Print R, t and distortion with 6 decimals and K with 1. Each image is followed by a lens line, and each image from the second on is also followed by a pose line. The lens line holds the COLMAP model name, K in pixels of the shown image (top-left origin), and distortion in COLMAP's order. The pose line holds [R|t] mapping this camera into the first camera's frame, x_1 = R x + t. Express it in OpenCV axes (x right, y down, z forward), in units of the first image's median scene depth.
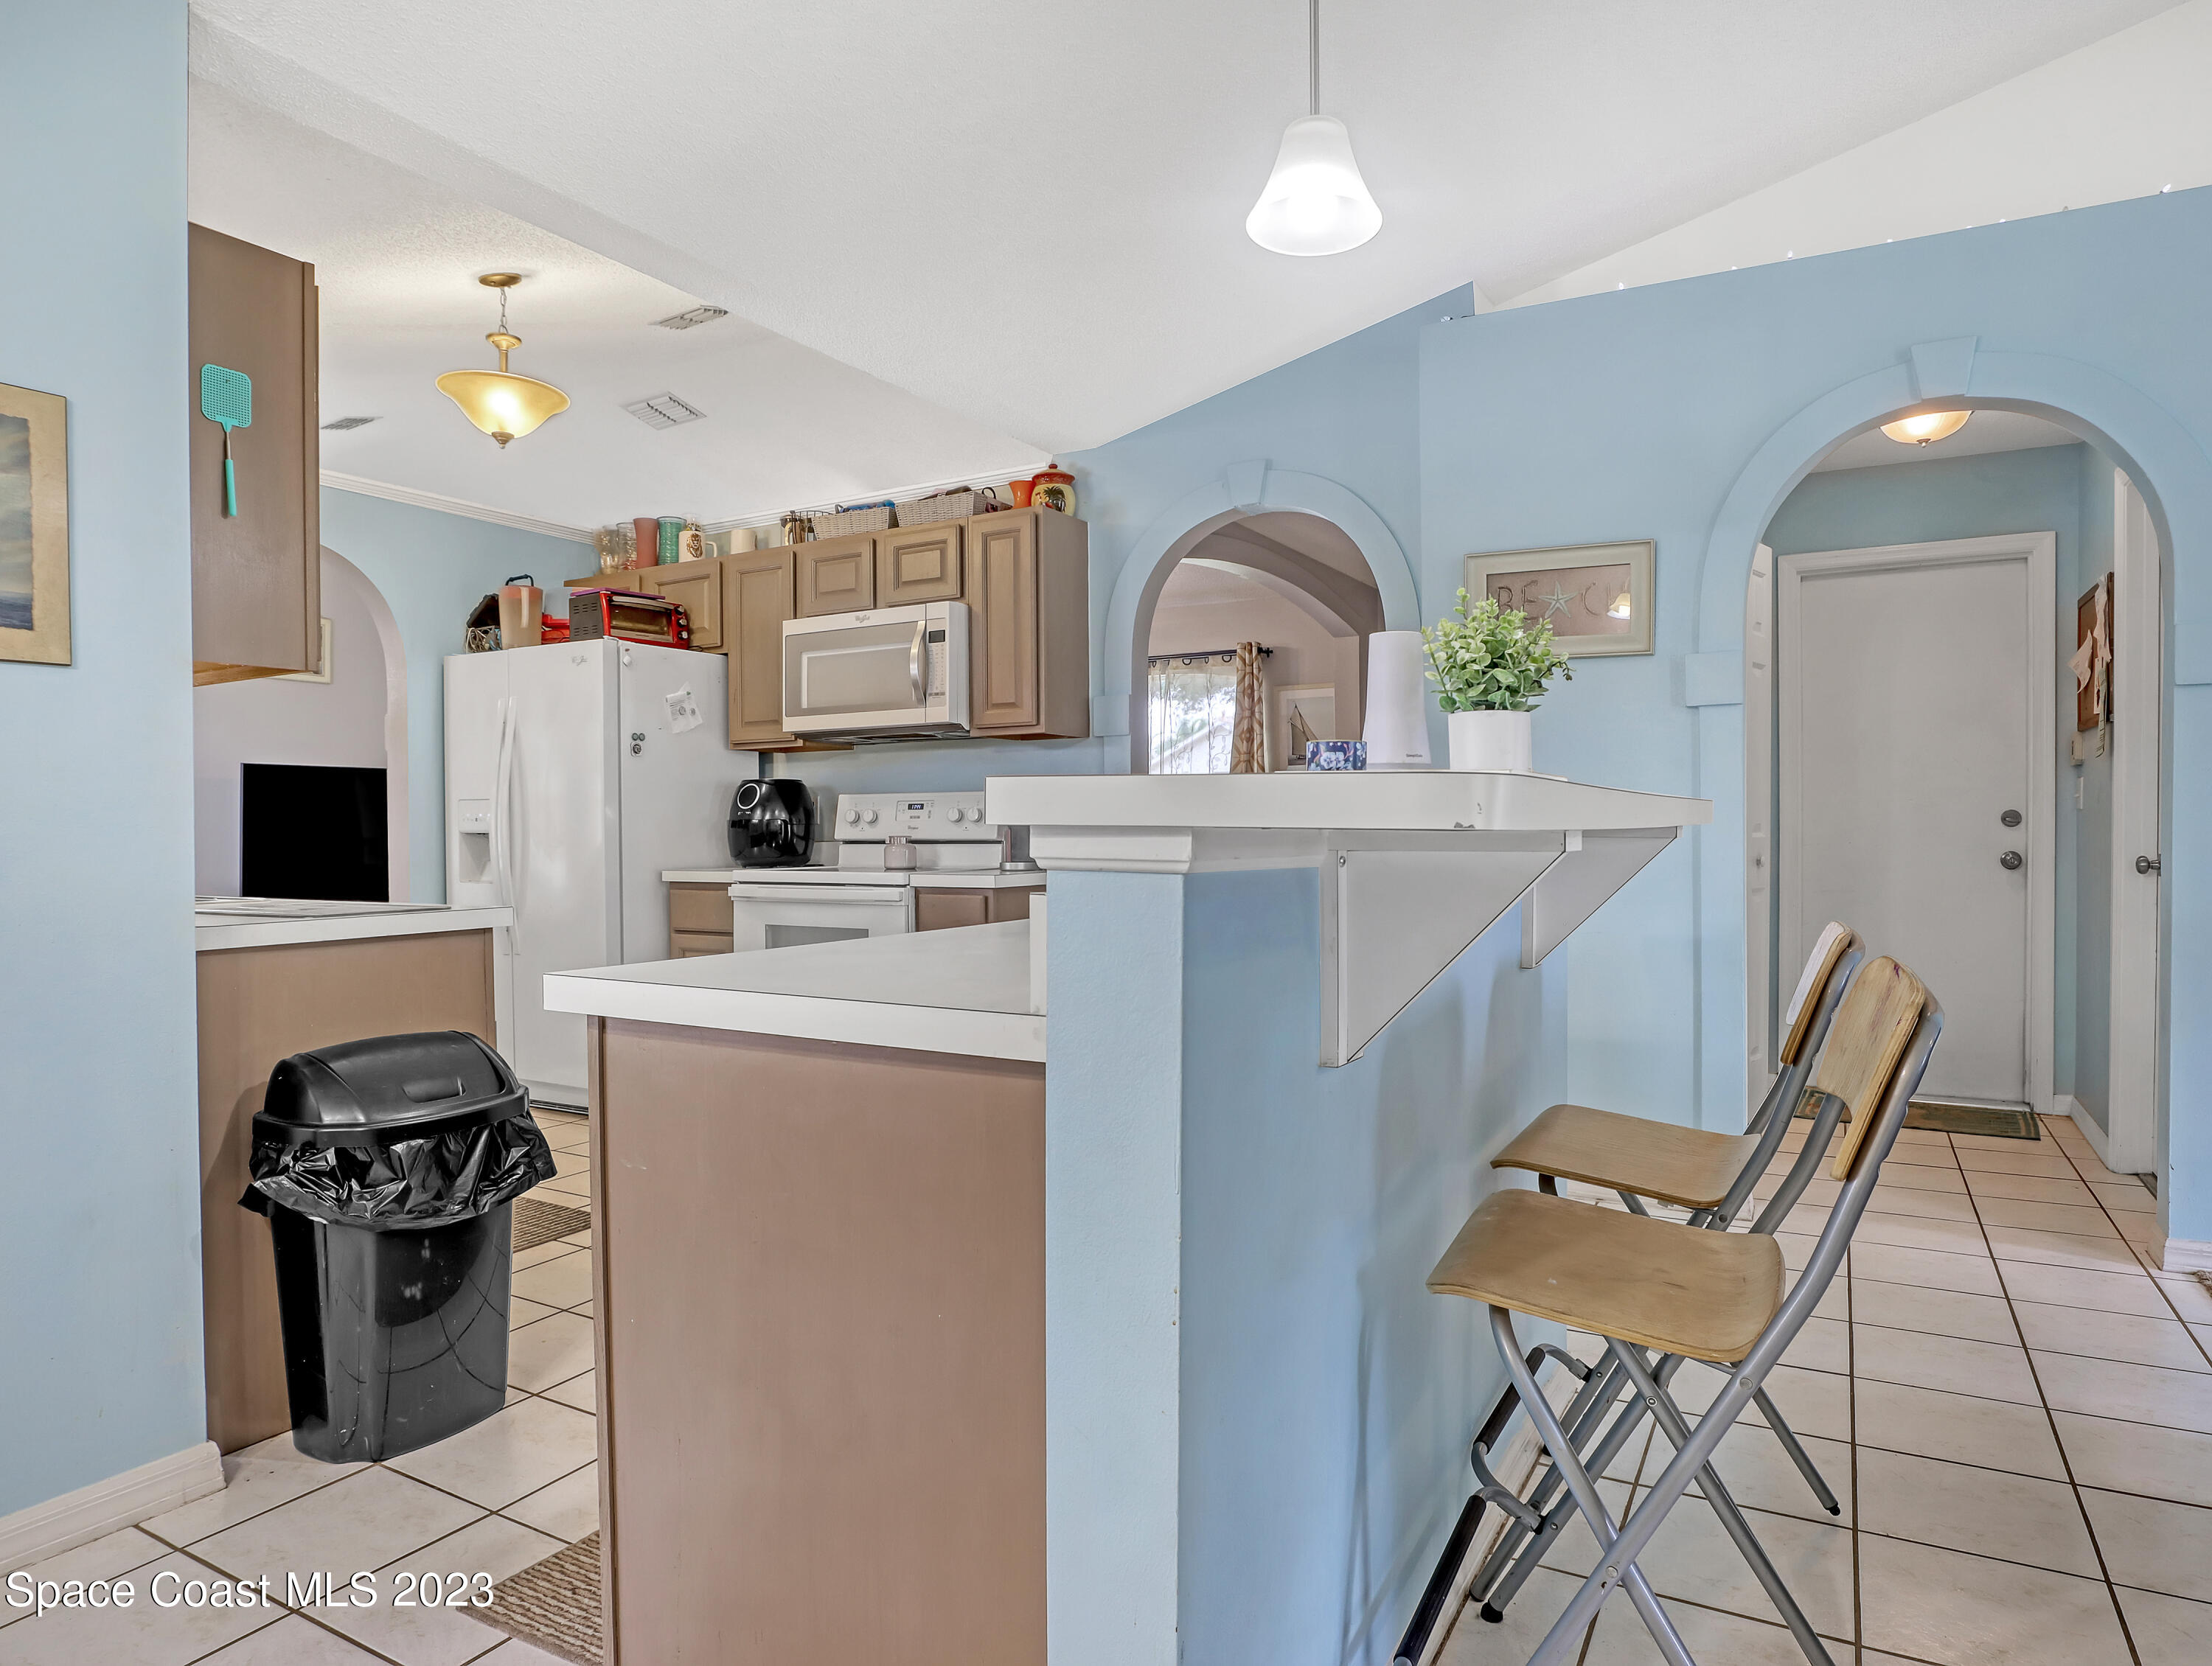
lens RADIAL K [[1308.3, 0, 1102.4], [0, 1308.3, 837.8], [0, 0, 1]] dist [-0.048640, 0.025950]
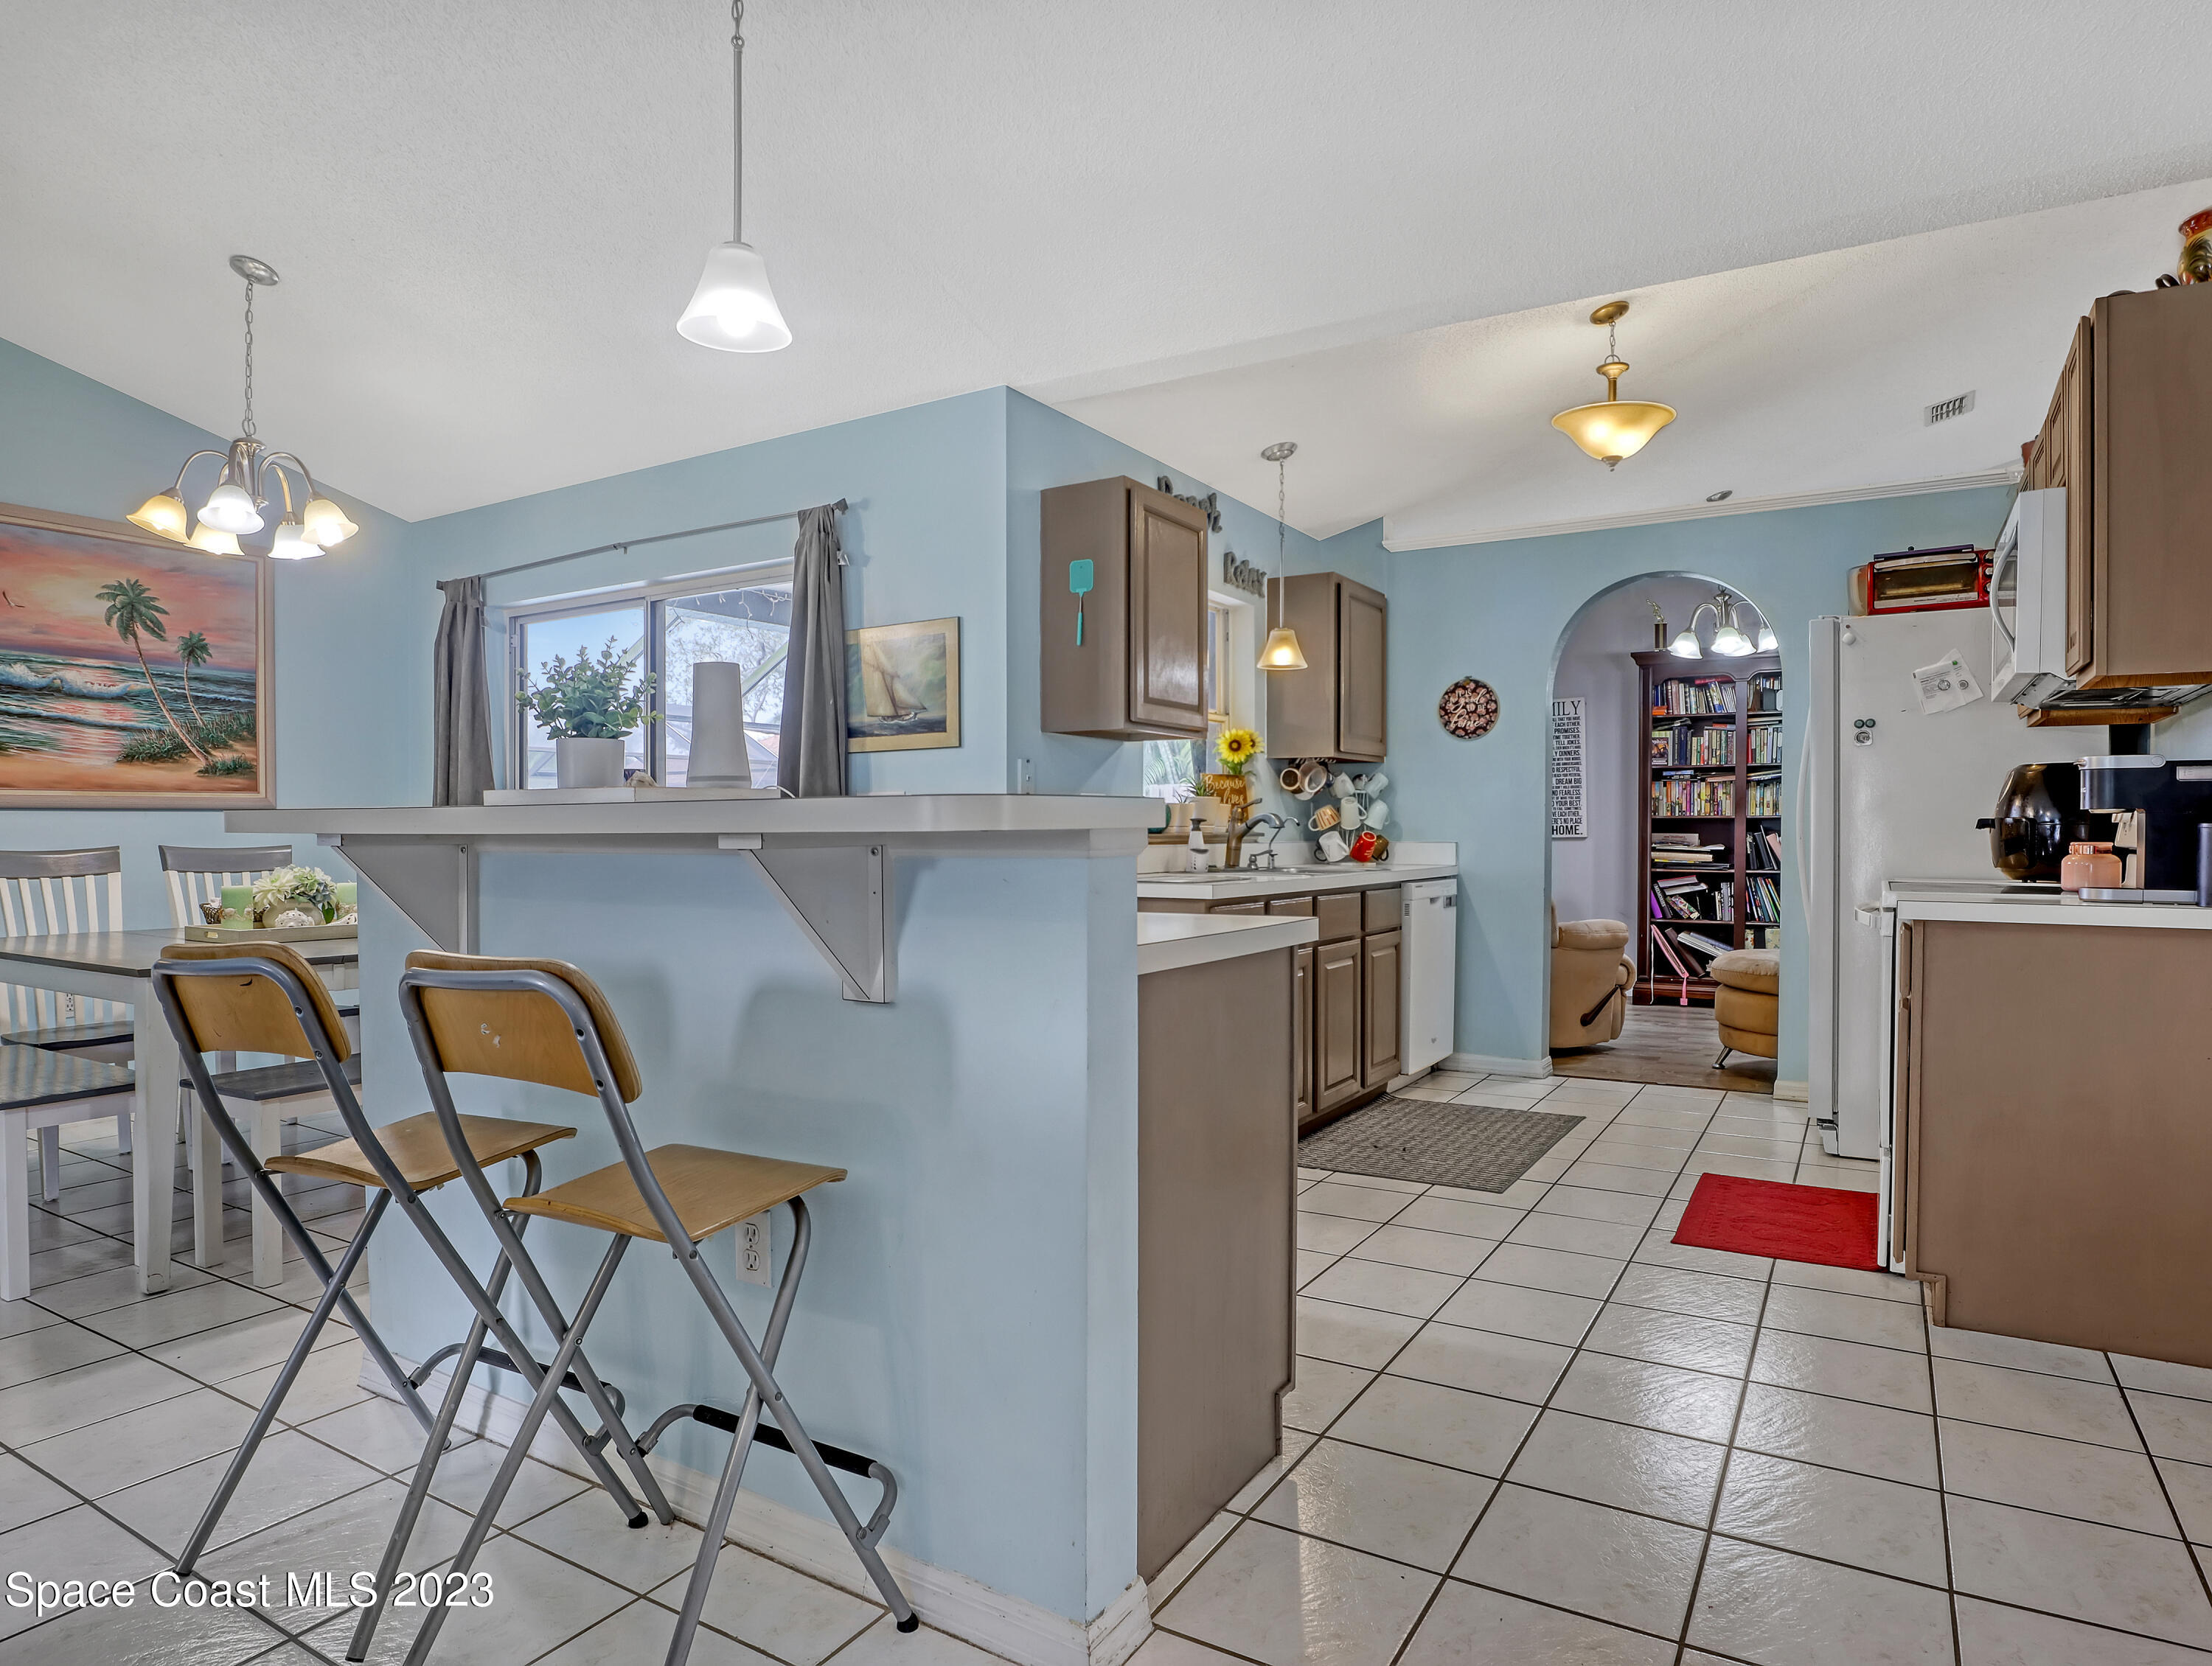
lens RADIAL K [[1308.3, 0, 1102.4], [0, 1308.3, 837.8], [0, 0, 1]] dist [-0.048640, 0.025950]
pose [[-0.016196, 0.016246, -0.999737, 0.497077], [-0.010637, 0.999809, 0.016419, -0.009209], [0.999812, 0.010900, -0.016020, 0.482187]]
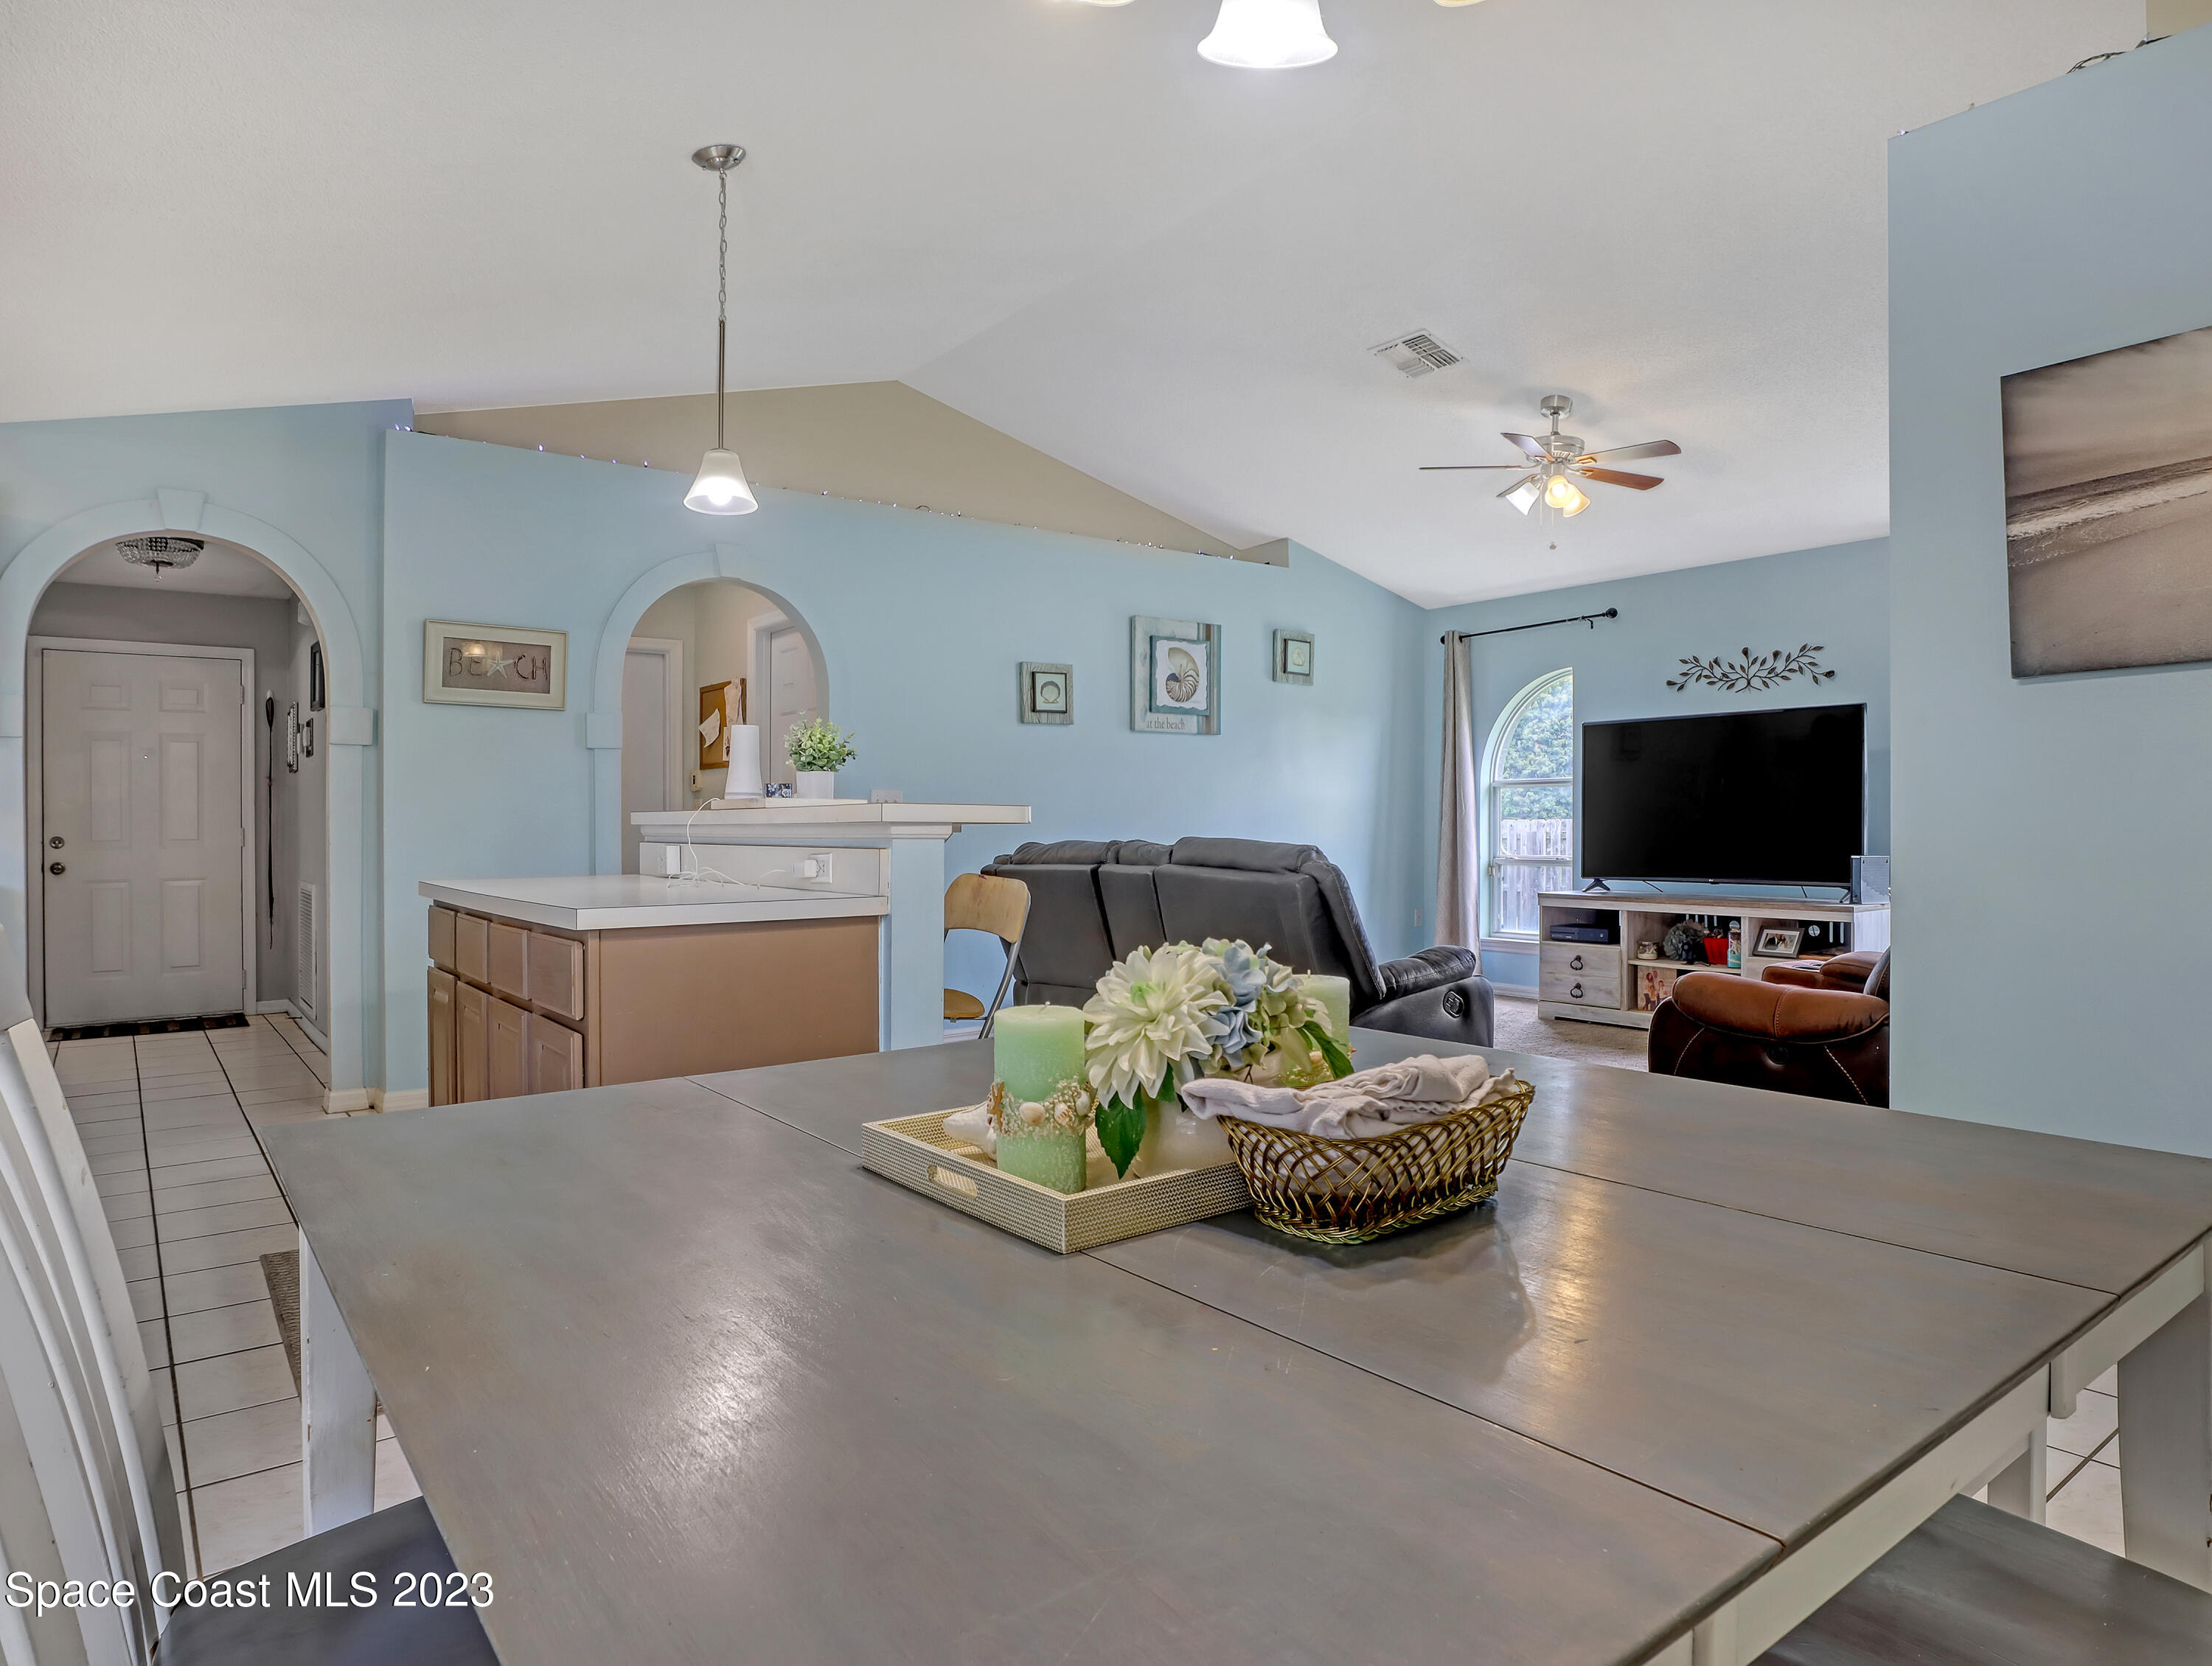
lens RADIAL K [[1308.3, 0, 1102.4], [0, 1308.3, 837.8], [0, 0, 1]] dist [-0.048640, 0.025950]
pose [[0.381555, -0.007421, 0.924316, -0.485581], [0.014680, 0.999890, 0.001968, 0.004971], [-0.924229, 0.012818, 0.381622, -0.072078]]
